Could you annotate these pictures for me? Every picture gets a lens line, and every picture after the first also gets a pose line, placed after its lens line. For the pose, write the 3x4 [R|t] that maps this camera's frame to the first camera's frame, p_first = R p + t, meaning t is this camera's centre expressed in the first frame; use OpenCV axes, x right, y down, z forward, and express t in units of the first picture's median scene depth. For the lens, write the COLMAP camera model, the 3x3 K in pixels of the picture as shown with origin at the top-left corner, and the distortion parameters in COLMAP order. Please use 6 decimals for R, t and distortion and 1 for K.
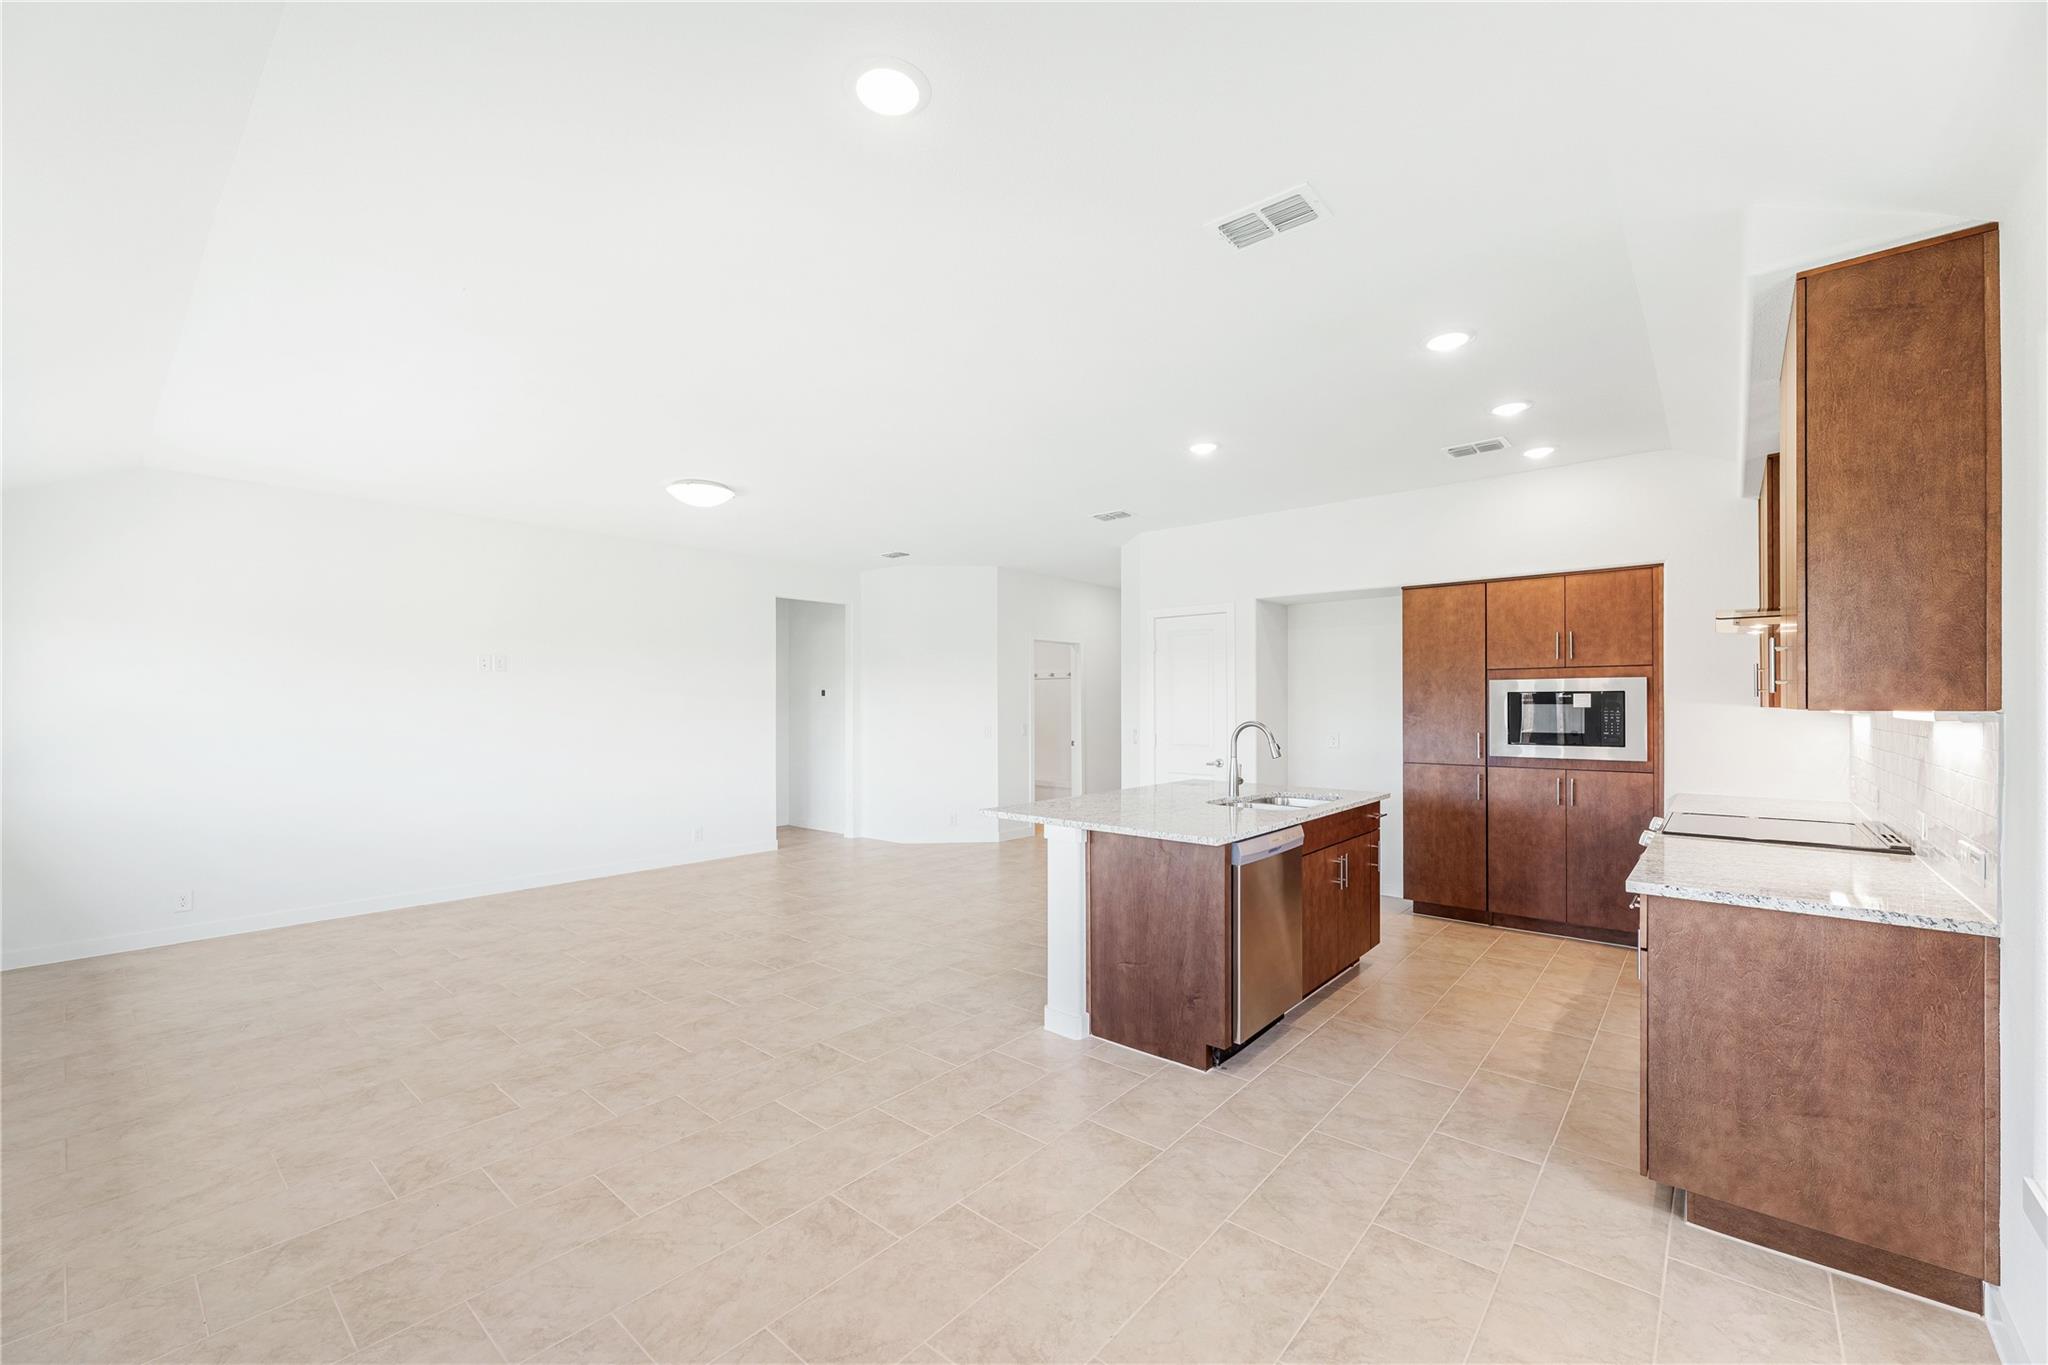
lens RADIAL K [[818.5, 0, 1036.3], [0, 818.5, 710.8], [0, 0, 1]] dist [-0.005553, 0.001022]
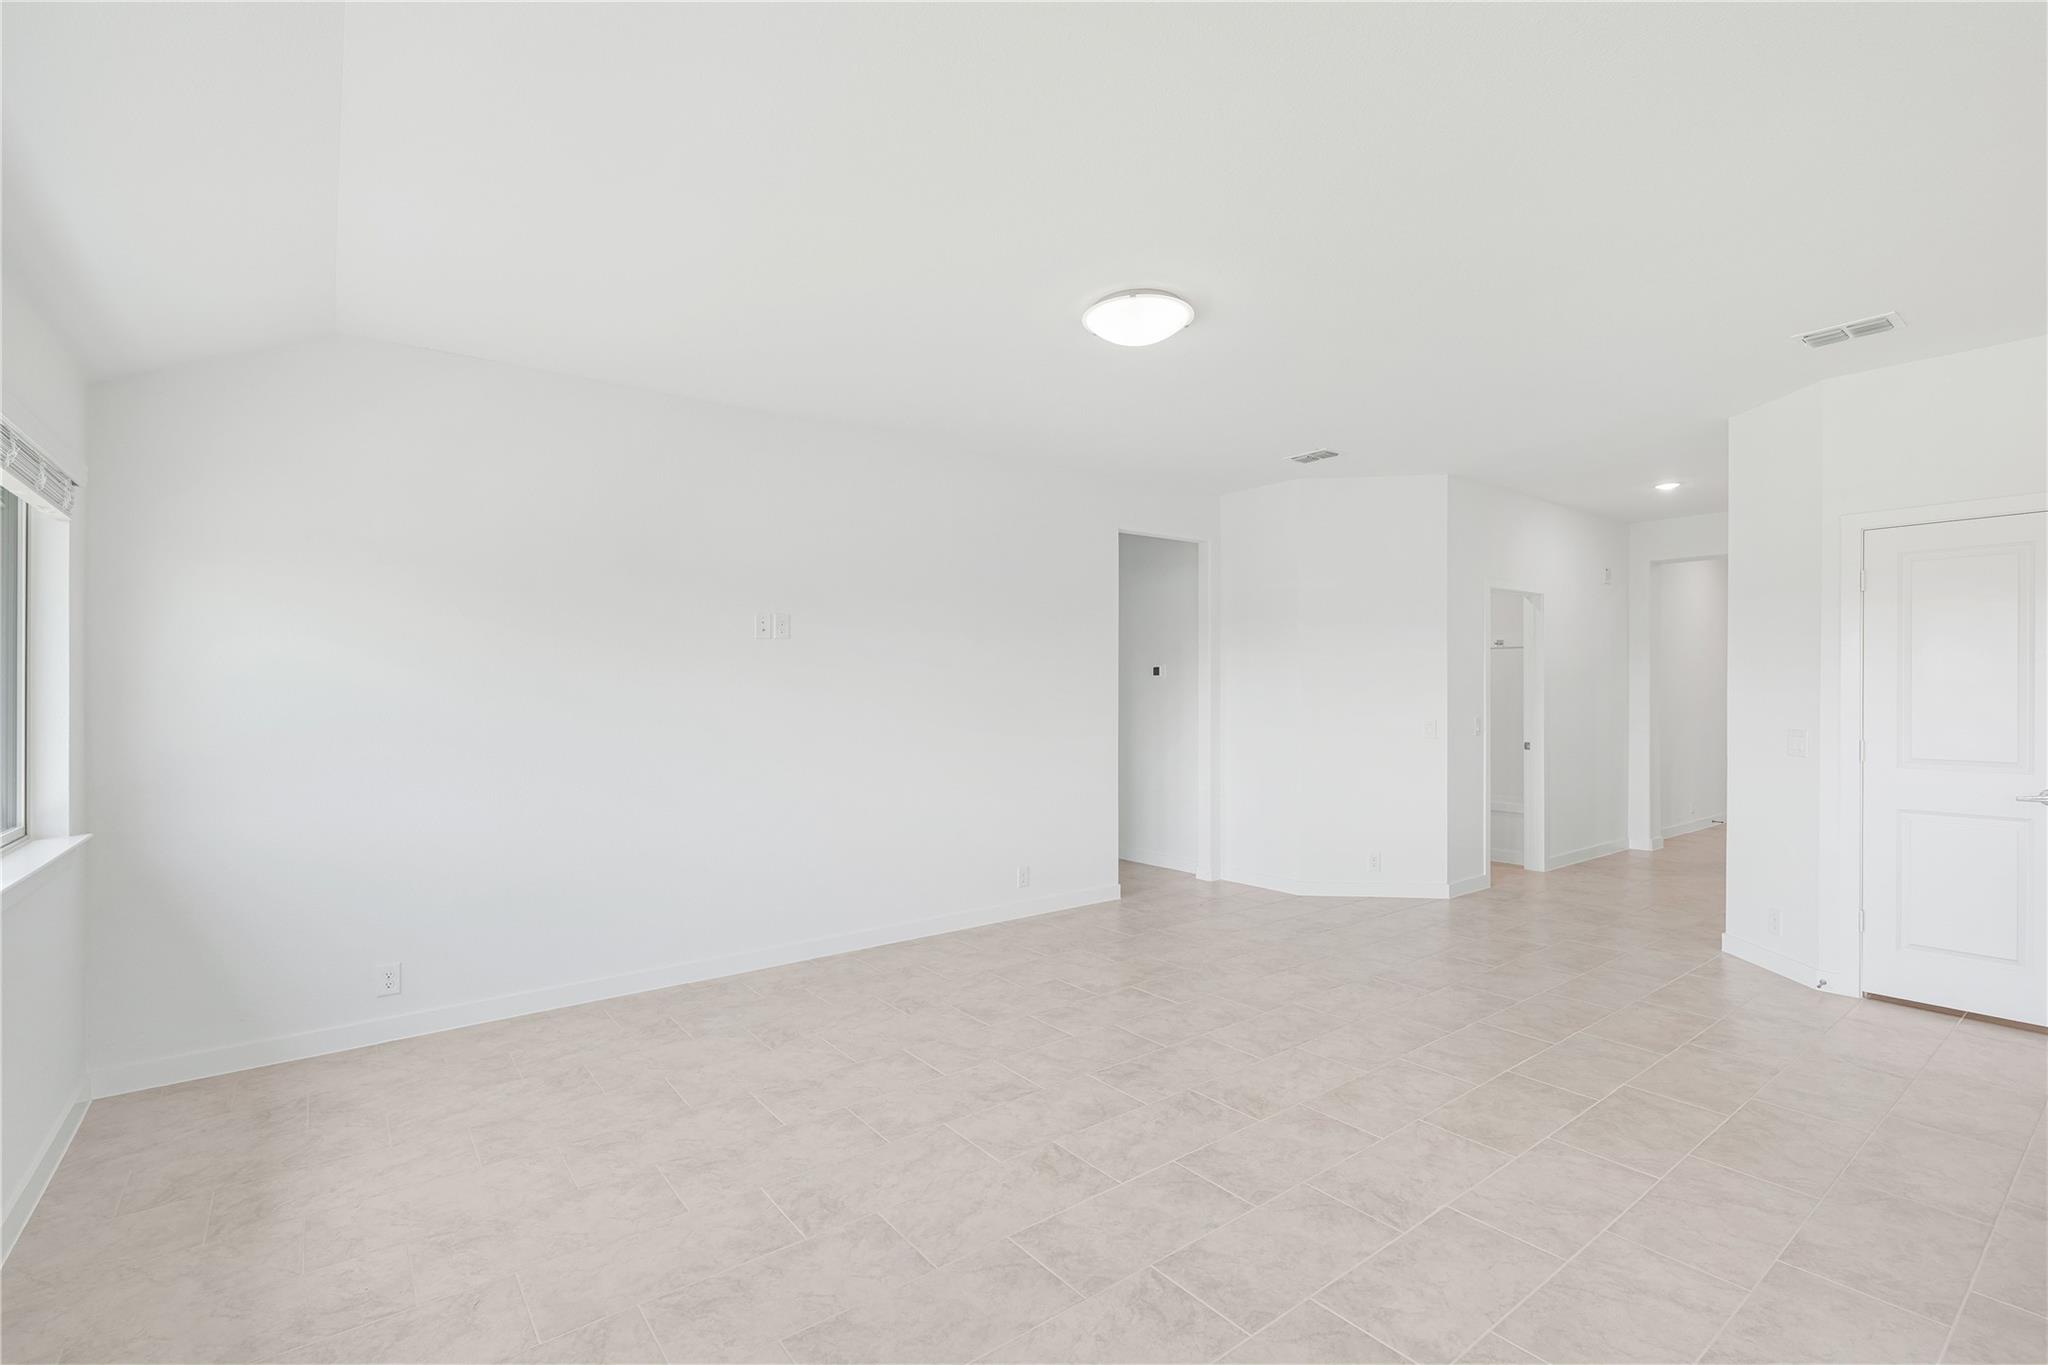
lens RADIAL K [[916.1, 0, 1027.1], [0, 916.1, 699.6], [0, 0, 1]] dist [0.006793, -0.002137]
pose [[0.979466, -0.002367, -0.201597, -0.364673], [0.004973, 0.999911, 0.012419, -0.013288], [0.201550, -0.013167, 0.979390, 0.353290]]
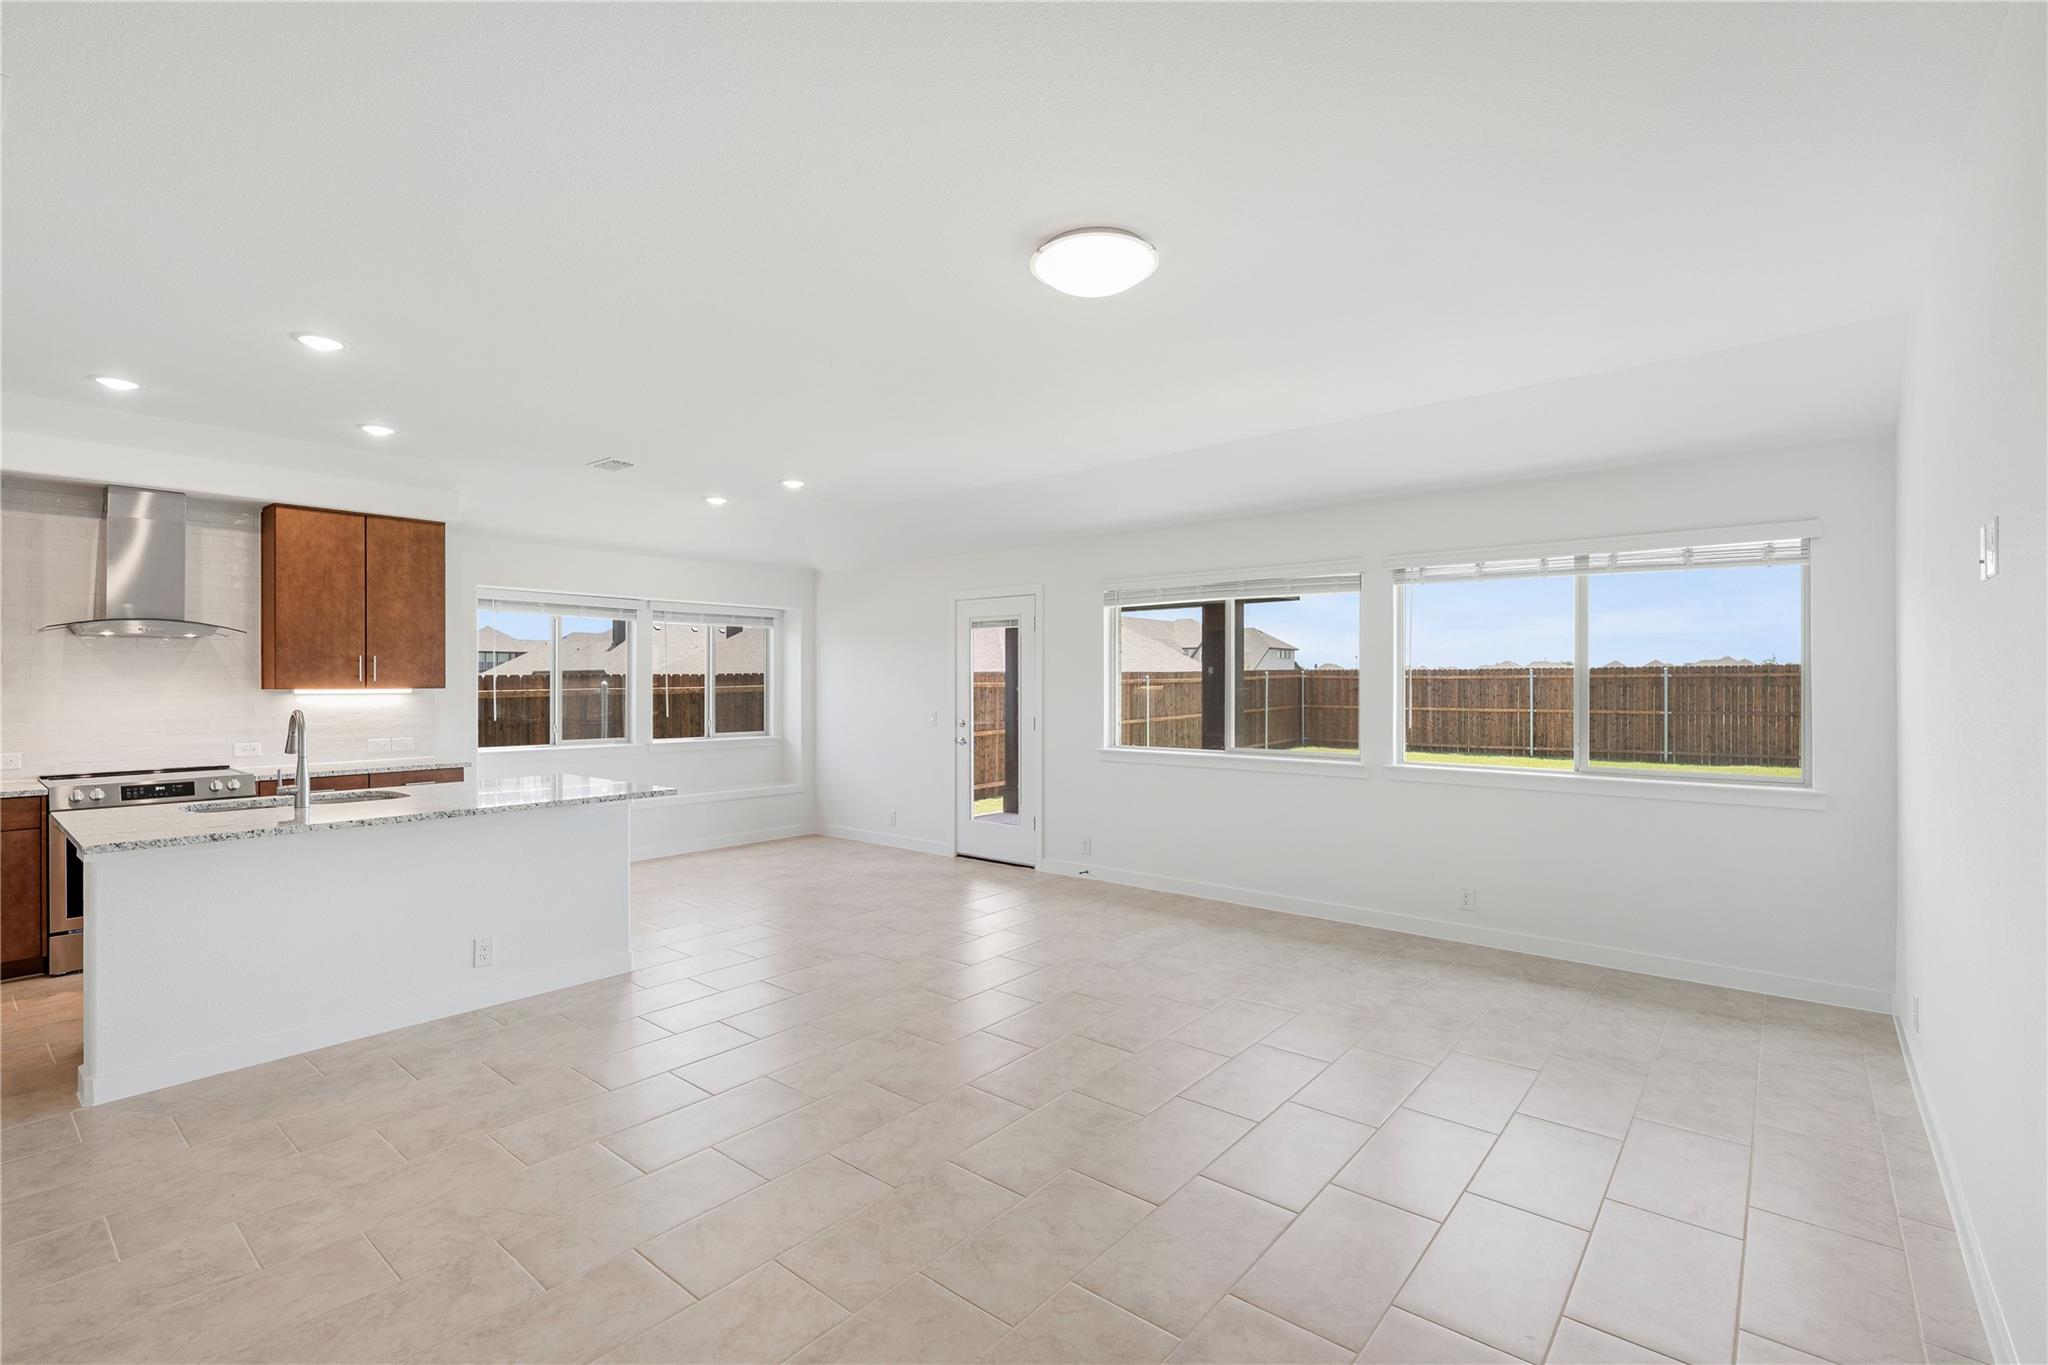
lens RADIAL K [[916.1, 0, 1018.3], [0, 916.1, 690.7], [0, 0, 1]] dist [0.006793, -0.002137]
pose [[-0.999958, -0.002361, -0.008850, -0.367703], [-0.002475, 0.999914, 0.012871, -0.019504], [0.008819, 0.012893, -0.999878, 1.605458]]
